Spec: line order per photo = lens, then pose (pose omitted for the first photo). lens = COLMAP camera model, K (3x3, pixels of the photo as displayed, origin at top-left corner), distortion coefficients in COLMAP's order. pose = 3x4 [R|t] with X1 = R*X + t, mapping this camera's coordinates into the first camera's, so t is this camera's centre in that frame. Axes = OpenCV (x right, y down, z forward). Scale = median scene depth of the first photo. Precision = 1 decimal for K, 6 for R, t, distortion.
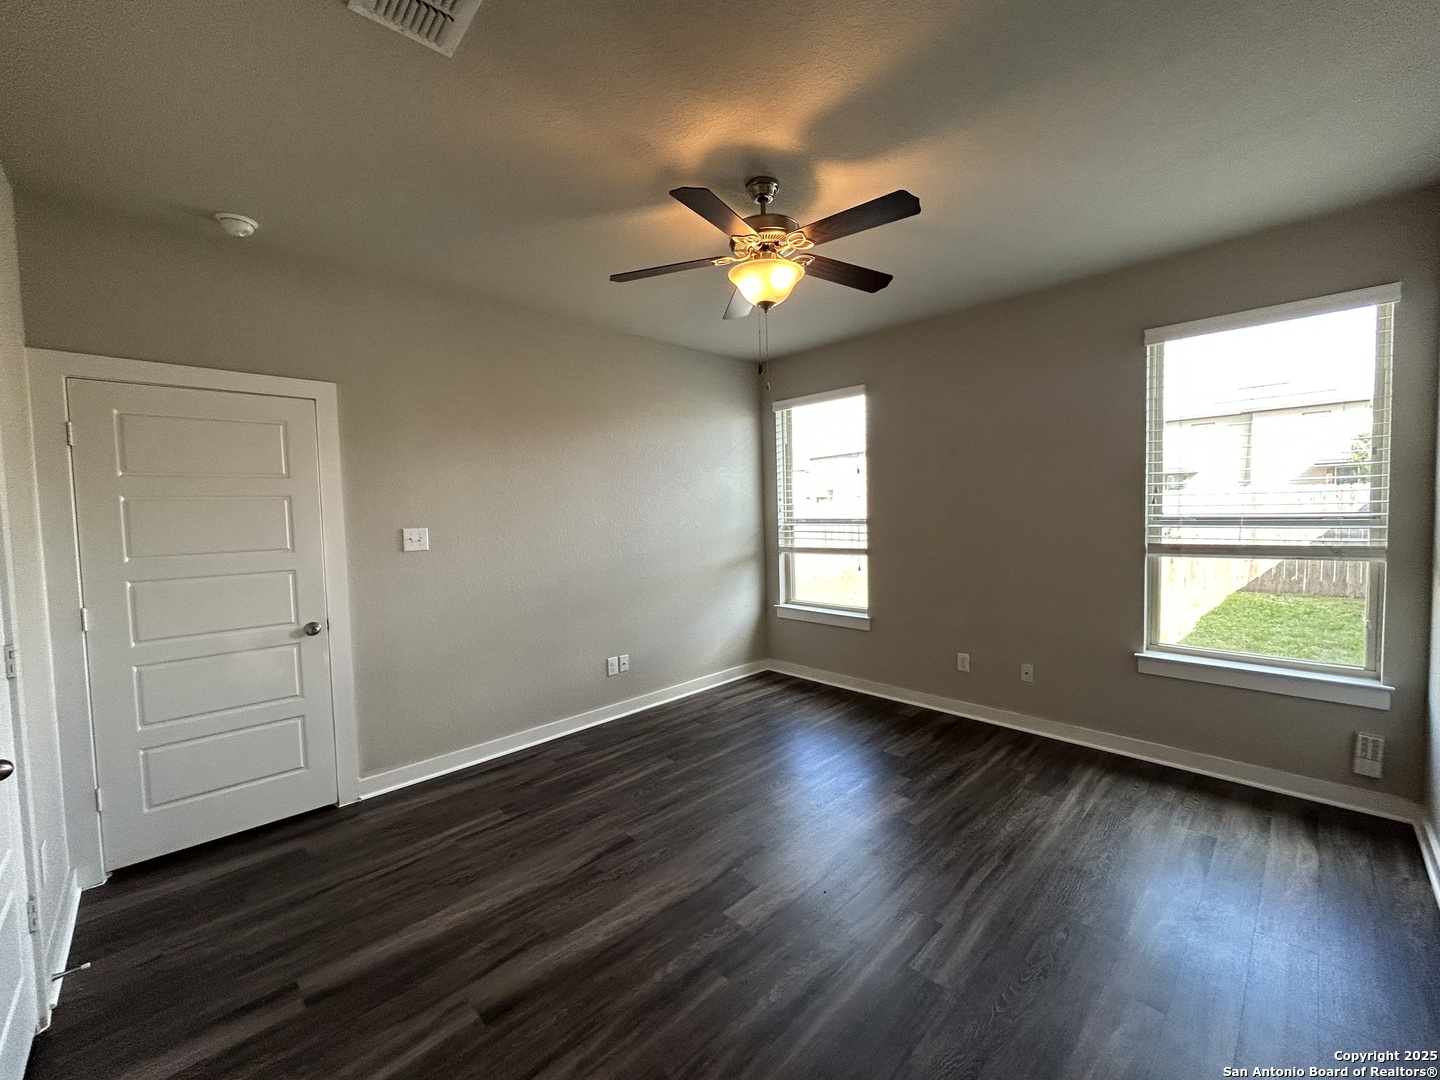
lens RADIAL K [[579.6, 0, 723.1], [0, 579.6, 538.2], [0, 0, 1]] dist [-0.005230, 0.002544]
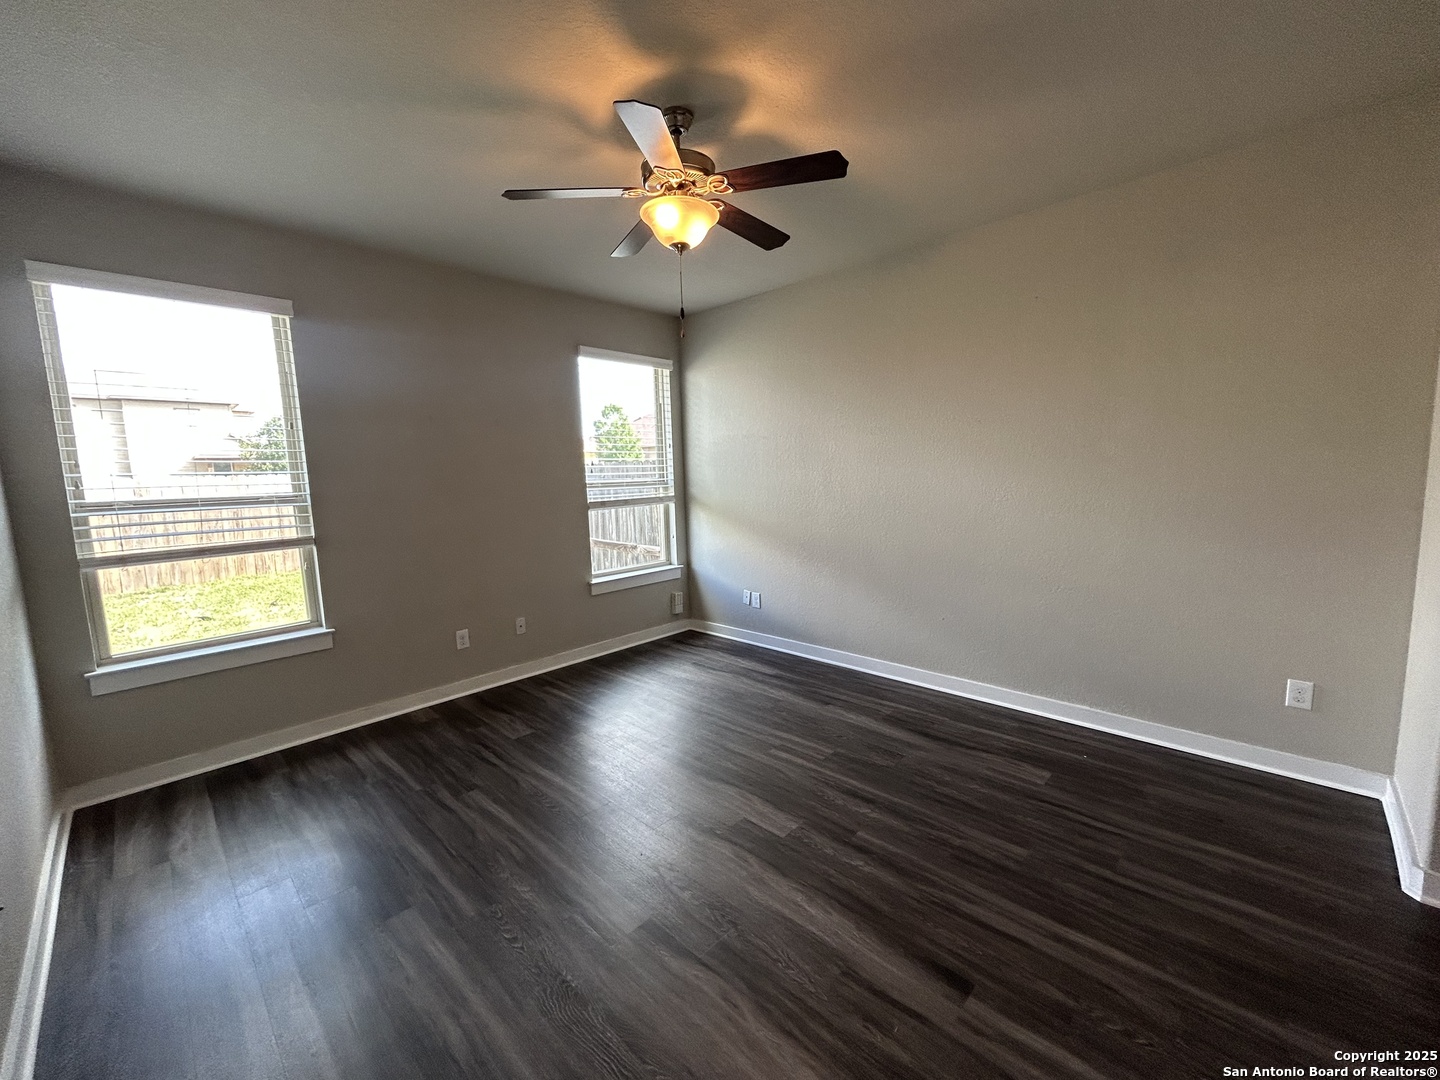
lens RADIAL K [[579.6, 0, 723.1], [0, 579.6, 538.2], [0, 0, 1]] dist [-0.005230, 0.002544]
pose [[-0.027865, -0.089012, 0.995641, -0.524729], [0.082697, 0.992408, 0.091037, -0.003495], [-0.996185, 0.084873, -0.020293, 0.561367]]
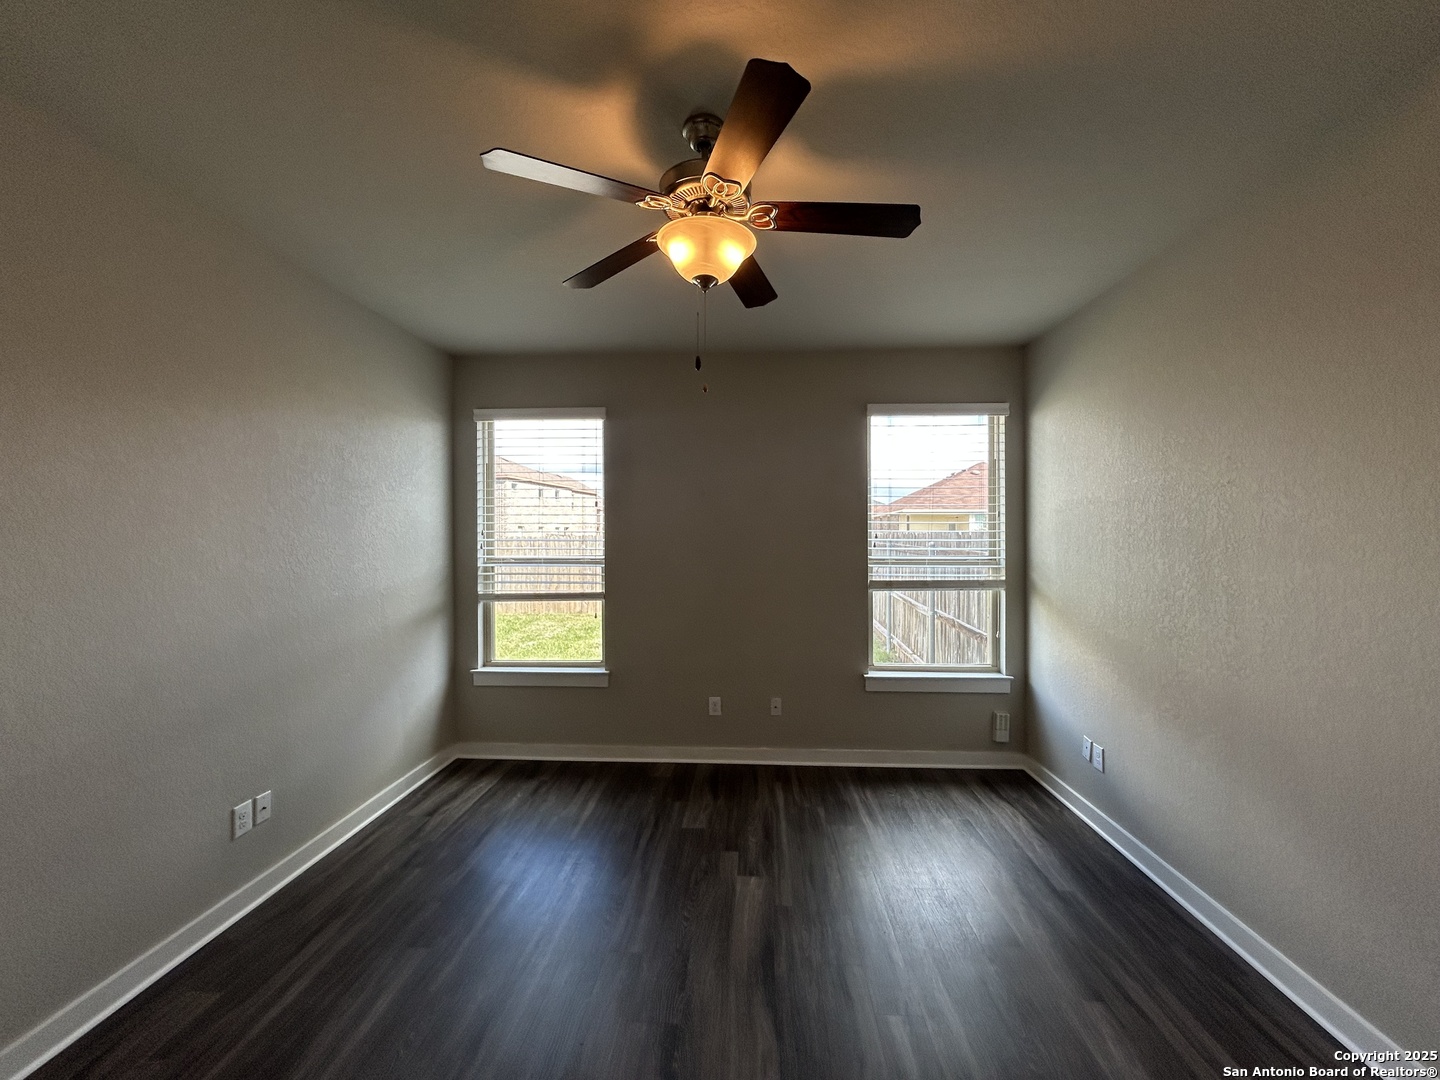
lens RADIAL K [[580.5, 0, 722.5], [0, 580.5, 538.0], [0, 0, 1]] dist [0.000282, 0.000359]
pose [[0.738120, 0.024198, 0.674235, -0.235667], [0.017662, 0.998321, -0.055165, -0.014224], [-0.674438, 0.052627, 0.736453, 0.250282]]
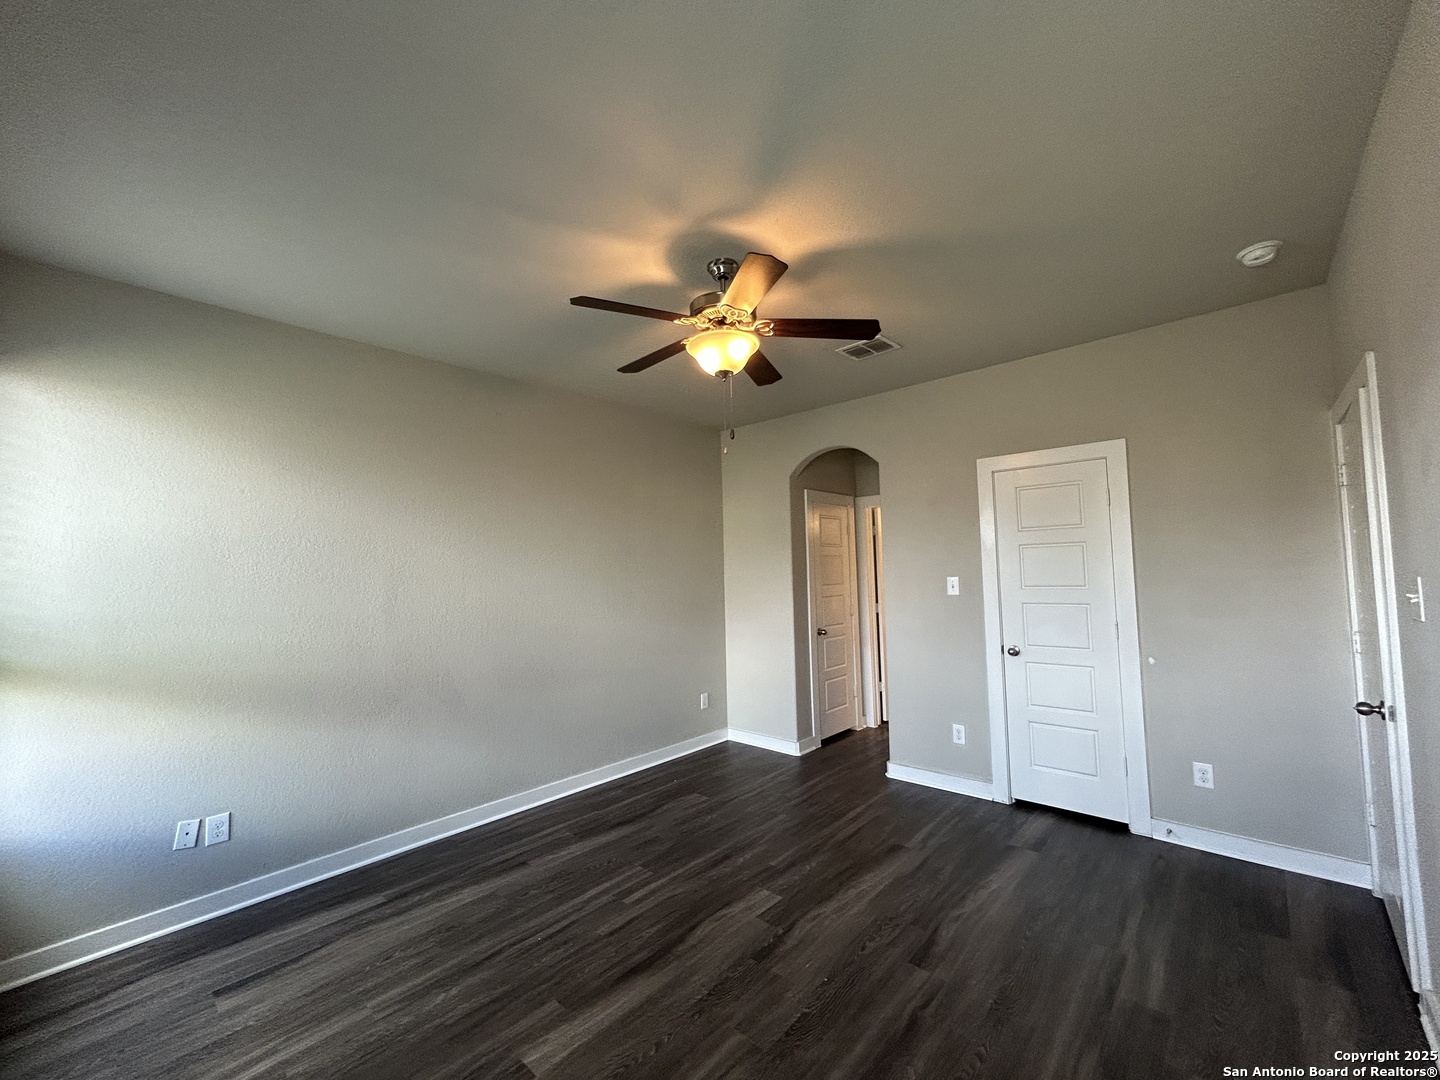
lens RADIAL K [[579.6, 0, 723.1], [0, 579.6, 538.2], [0, 0, 1]] dist [-0.005230, 0.002544]
pose [[-0.996888, 0.045699, -0.064236, 0.087348], [0.046079, 0.998928, -0.004450, -0.059146], [0.063964, -0.007396, -0.997925, 1.150637]]
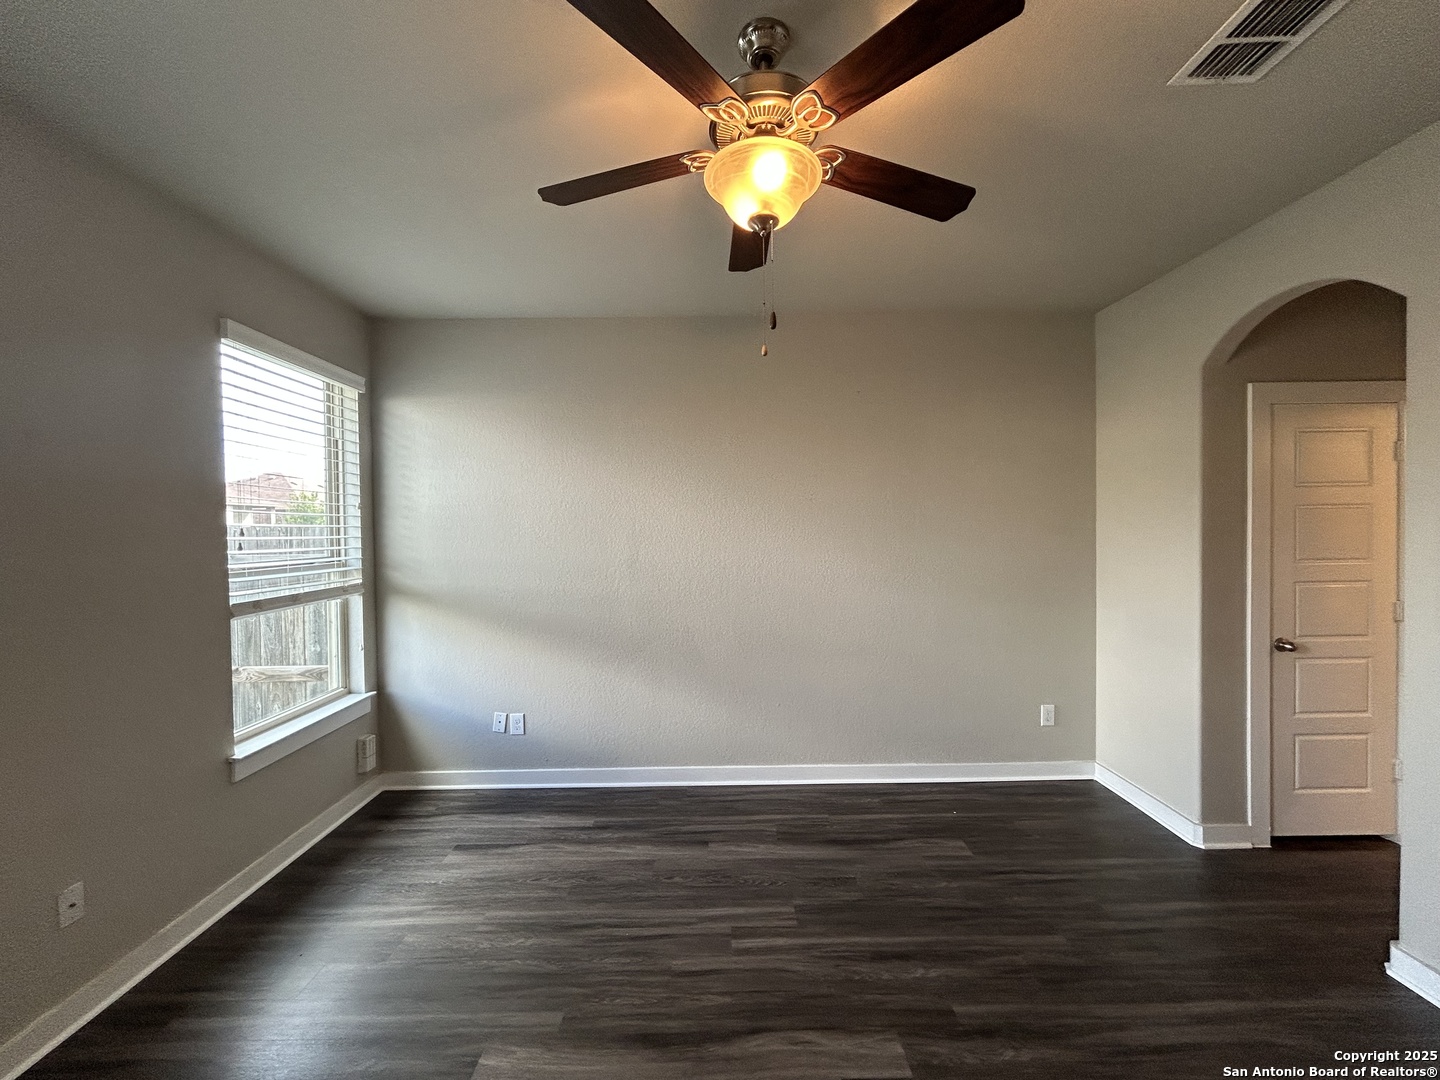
lens RADIAL K [[579.6, 0, 723.1], [0, 579.6, 538.2], [0, 0, 1]] dist [-0.005230, 0.002544]
pose [[-0.719954, 0.023098, 0.693637, -0.186208], [0.066747, 0.997118, 0.036075, -0.047201], [-0.690805, 0.072271, -0.719421, 0.858488]]
